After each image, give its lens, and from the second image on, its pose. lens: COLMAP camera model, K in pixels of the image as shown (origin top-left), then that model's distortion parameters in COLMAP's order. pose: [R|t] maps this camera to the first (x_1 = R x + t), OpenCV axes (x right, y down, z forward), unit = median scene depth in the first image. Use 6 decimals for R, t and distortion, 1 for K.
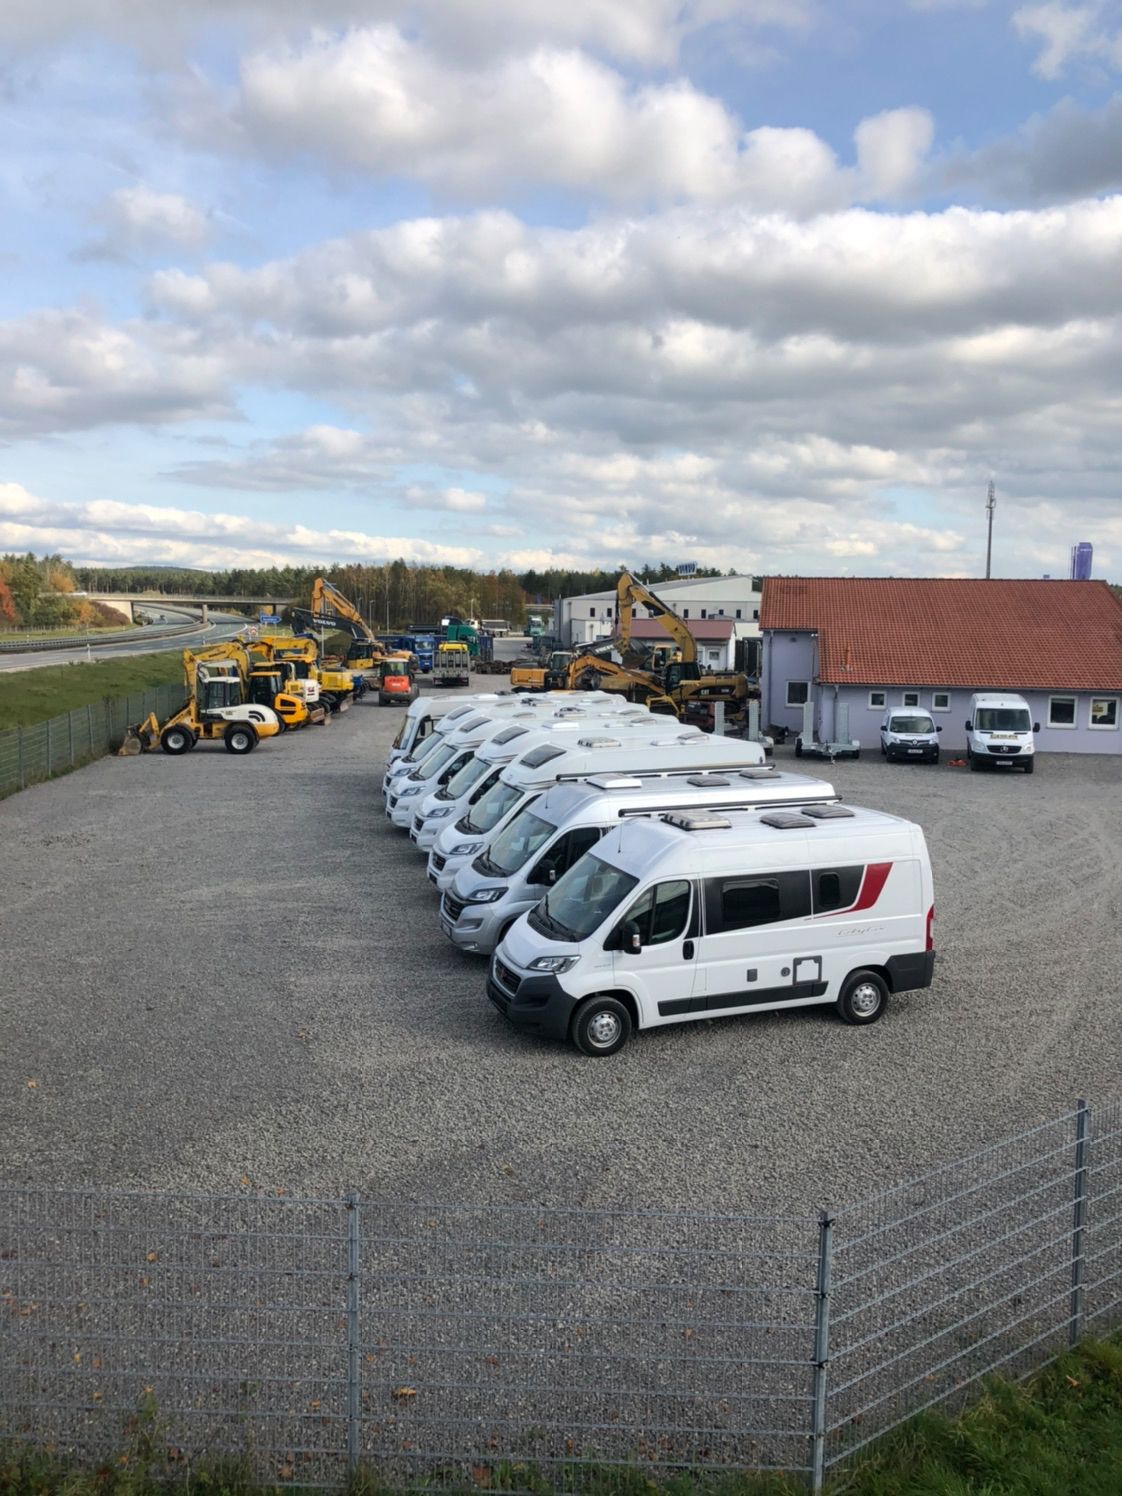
lens RADIAL K [[1212.0, 0, 561.0], [0, 1212.0, 748.0], [0, 0, 1]] dist [0.016634, -0.004624]
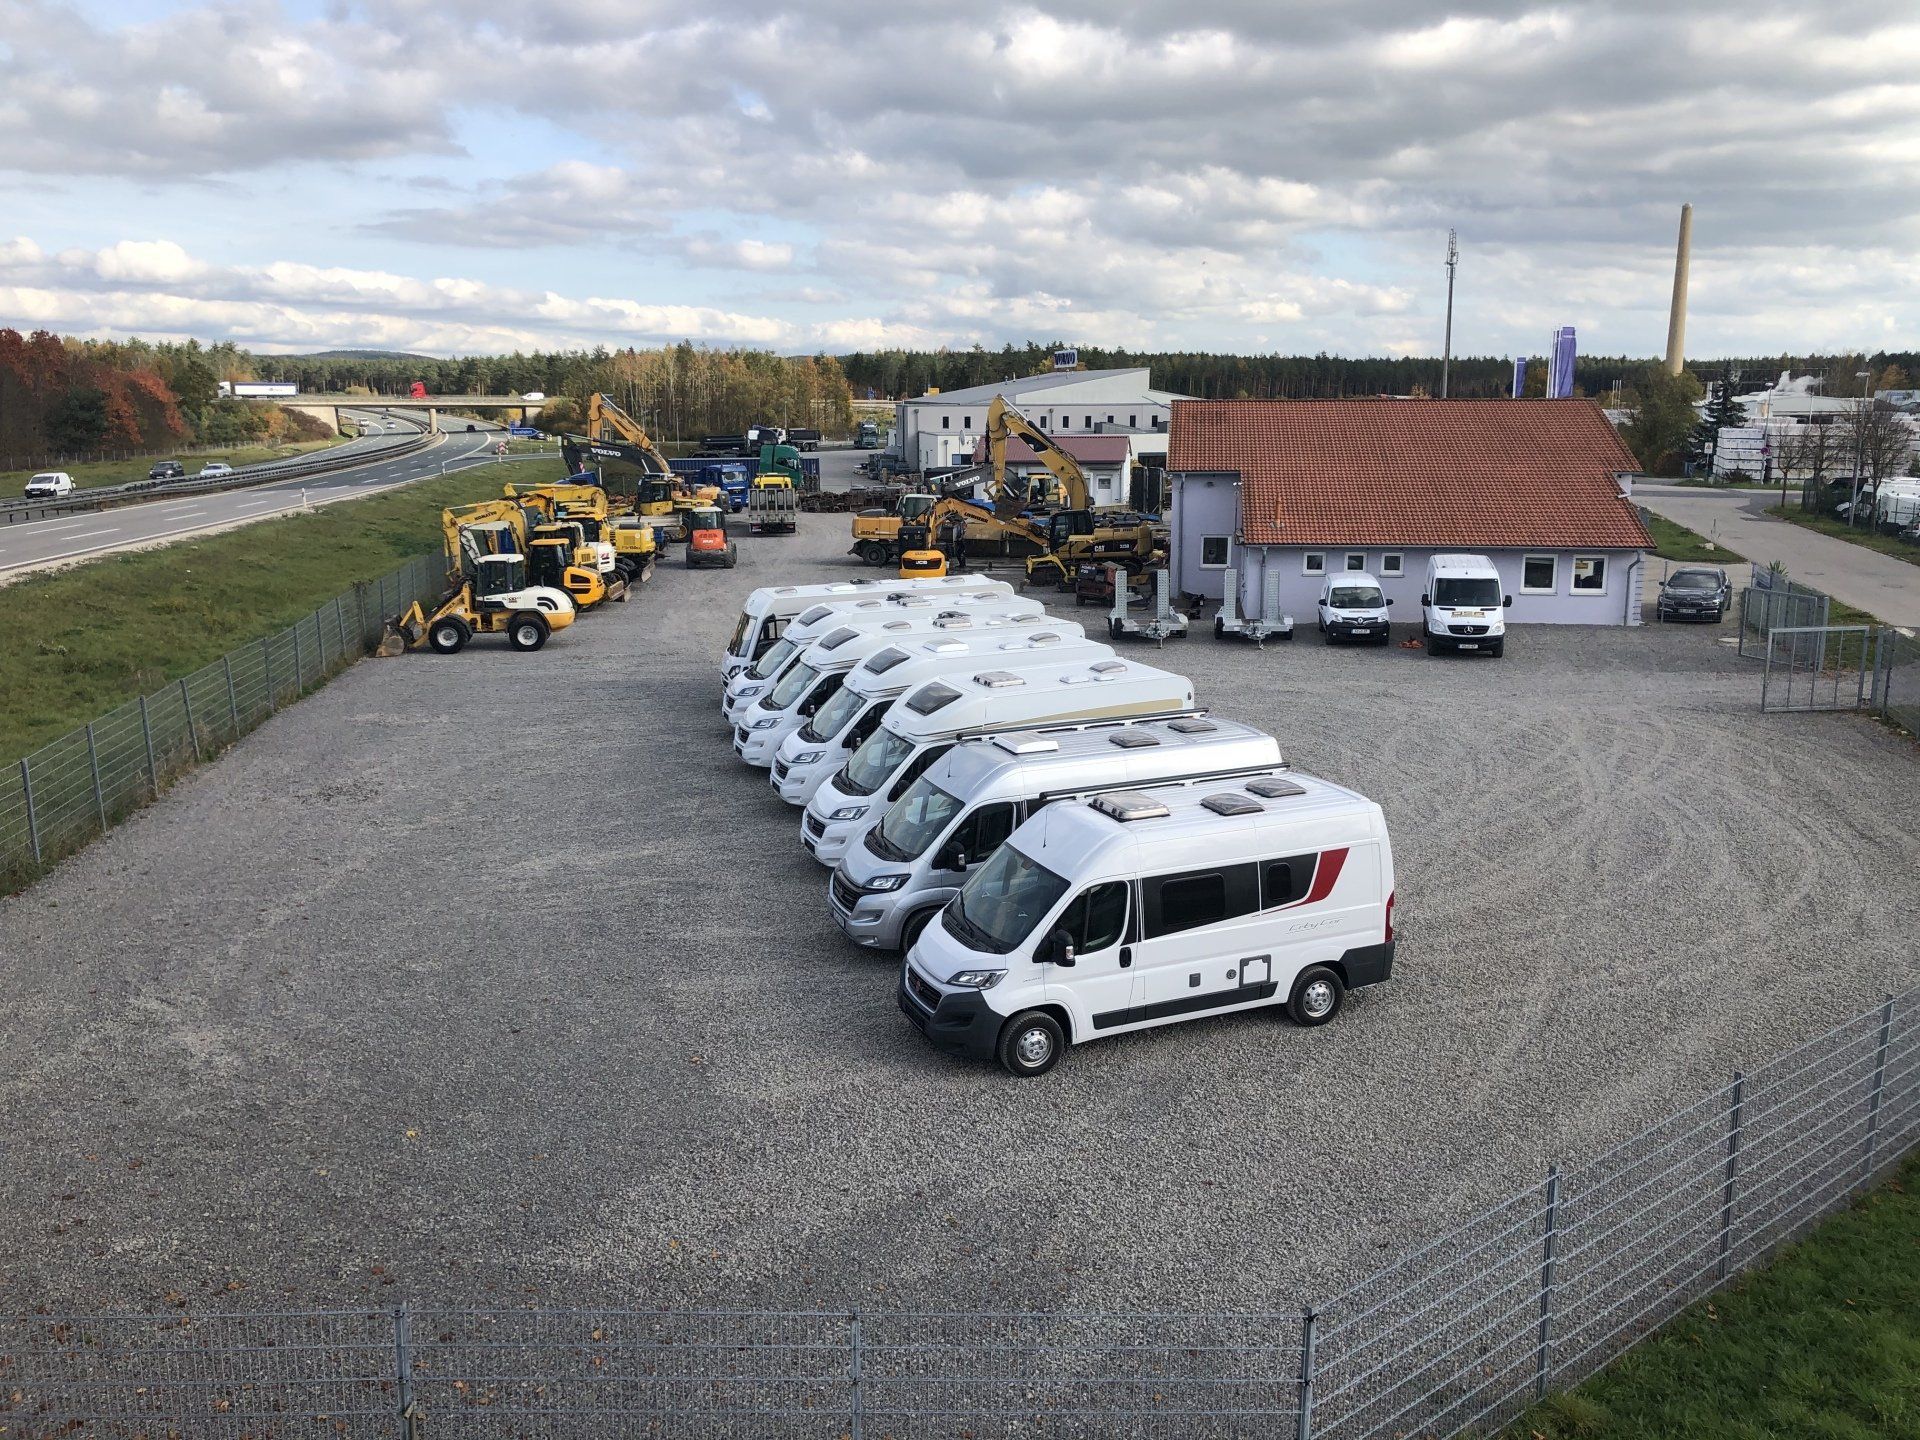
lens RADIAL K [[1550.1, 0, 960.0], [0, 1550.1, 720.0], [0, 0, 1]] dist [0.045044, -0.081641]
pose [[0.999125, -0.022504, 0.035255, -0.034673], [0.019346, 0.995980, 0.087464, -0.071342], [-0.037081, -0.086705, 0.995544, -0.082294]]
